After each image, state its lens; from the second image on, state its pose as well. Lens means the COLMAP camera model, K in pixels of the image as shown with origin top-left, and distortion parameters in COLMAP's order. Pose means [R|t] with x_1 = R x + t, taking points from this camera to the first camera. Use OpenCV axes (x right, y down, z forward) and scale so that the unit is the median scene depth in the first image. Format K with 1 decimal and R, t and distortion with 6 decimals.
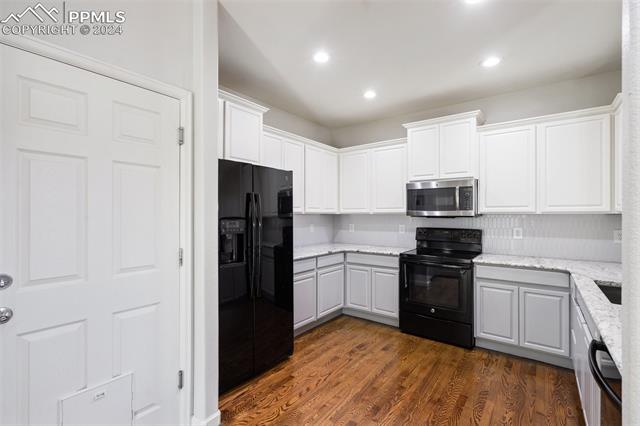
lens RADIAL K [[294.6, 0, 320.9], [0, 294.6, 213.1], [0, 0, 1]] dist [0.005456, 0.001684]
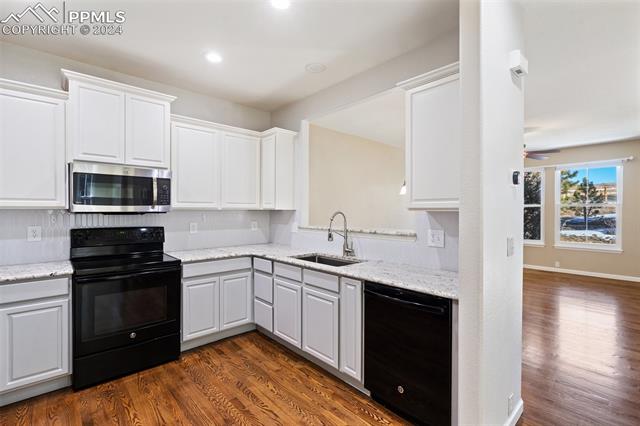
lens RADIAL K [[294.6, 0, 307.2], [0, 294.6, 211.9], [0, 0, 1]] dist [0.005456, 0.001684]
pose [[0.202063, -0.005846, 0.979355, -0.295385], [-0.005381, 0.999960, 0.007079, 0.001322], [-0.979358, -0.006700, 0.202024, 0.423237]]
